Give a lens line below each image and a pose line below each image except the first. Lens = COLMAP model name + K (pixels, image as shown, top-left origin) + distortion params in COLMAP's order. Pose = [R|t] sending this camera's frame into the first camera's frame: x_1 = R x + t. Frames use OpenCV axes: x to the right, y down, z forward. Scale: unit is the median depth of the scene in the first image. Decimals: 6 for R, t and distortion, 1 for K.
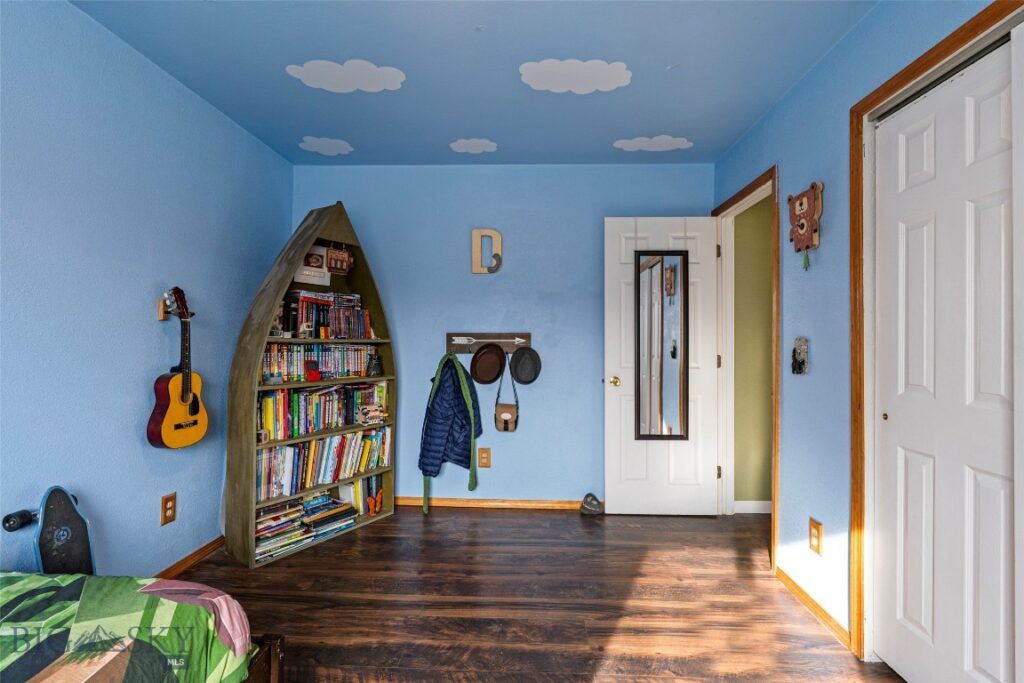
lens RADIAL K [[464.4, 0, 514.2], [0, 464.4, 338.3], [0, 0, 1]] dist [0.000338, 0.000227]
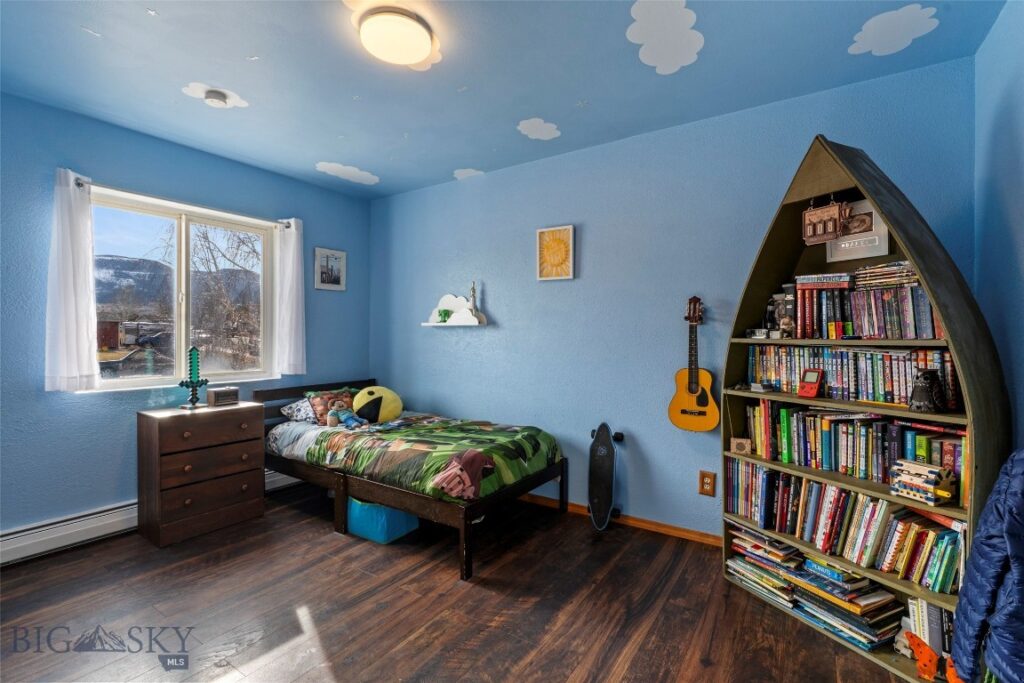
lens RADIAL K [[464.4, 0, 515.7], [0, 464.4, 337.1], [0, 0, 1]] dist [0.000338, 0.000227]
pose [[-0.514506, -0.010028, -0.857428, 0.453700], [-0.002225, 0.999944, -0.010360, 0.006182], [0.857484, -0.003422, -0.514500, 1.031929]]
